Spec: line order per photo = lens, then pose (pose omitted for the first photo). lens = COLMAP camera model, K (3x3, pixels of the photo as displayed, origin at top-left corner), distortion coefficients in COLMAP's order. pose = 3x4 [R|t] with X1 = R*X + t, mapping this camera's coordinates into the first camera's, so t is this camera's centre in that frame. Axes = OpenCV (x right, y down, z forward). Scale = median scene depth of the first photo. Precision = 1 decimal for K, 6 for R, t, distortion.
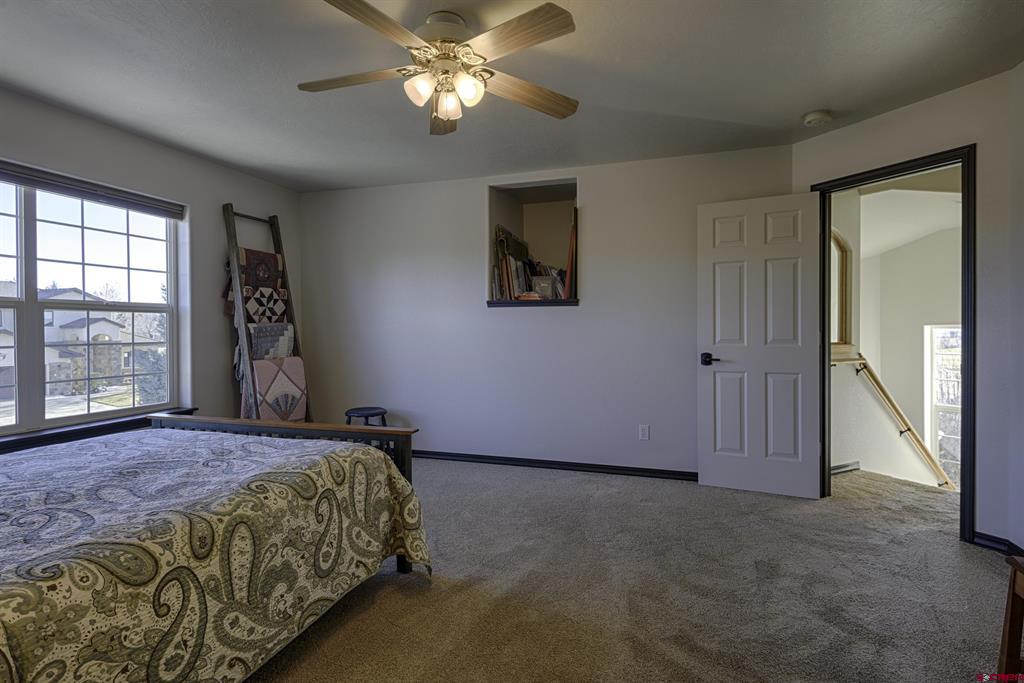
lens RADIAL K [[512.4, 0, 530.1], [0, 512.4, 331.6], [0, 0, 1]] dist [0.013589, -0.011813]
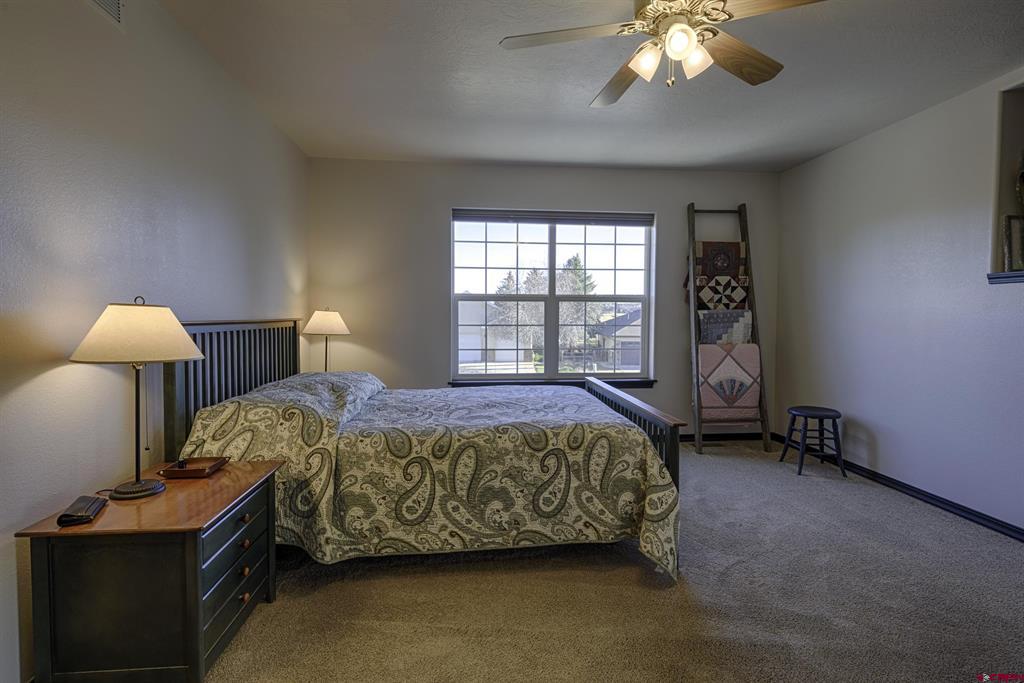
lens RADIAL K [[512.4, 0, 514.5], [0, 512.4, 334.0], [0, 0, 1]] dist [0.013589, -0.011813]
pose [[0.373356, 0.039353, -0.926853, 0.617226], [-0.012498, 0.999223, 0.037391, -0.002476], [0.927604, -0.002377, 0.373557, 0.429945]]
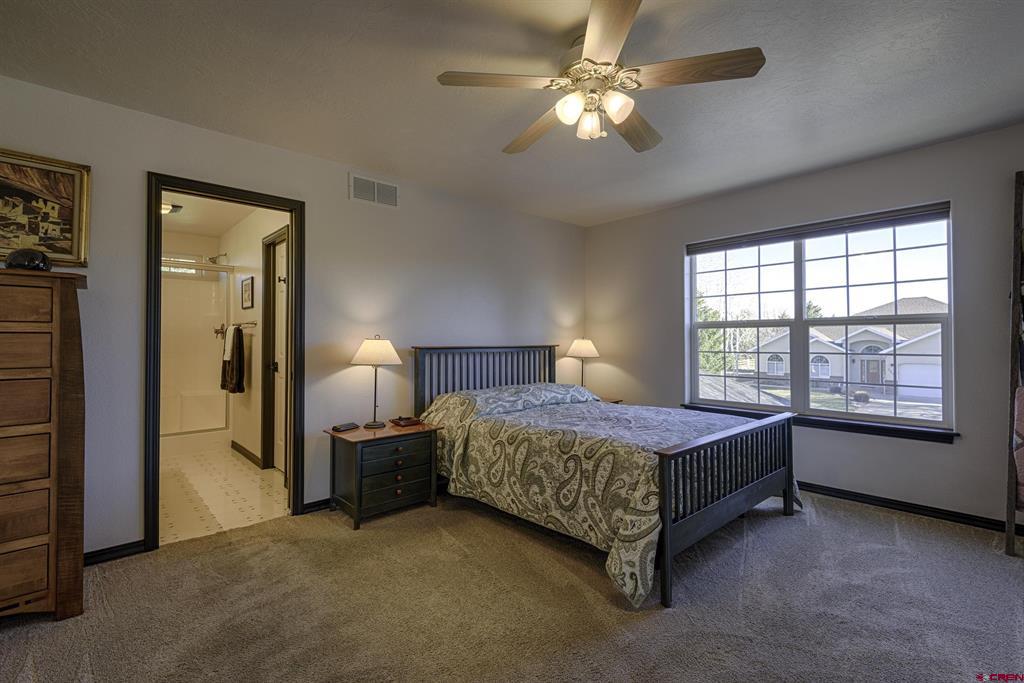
lens RADIAL K [[462.5, 0, 506.7], [0, 462.5, 335.0], [0, 0, 1]] dist [0.028710, -0.014646]
pose [[-0.538792, -0.006947, -0.842410, 0.735747], [-0.002015, 0.999974, -0.006957, -0.014216], [0.842437, -0.002051, -0.538791, 1.422397]]
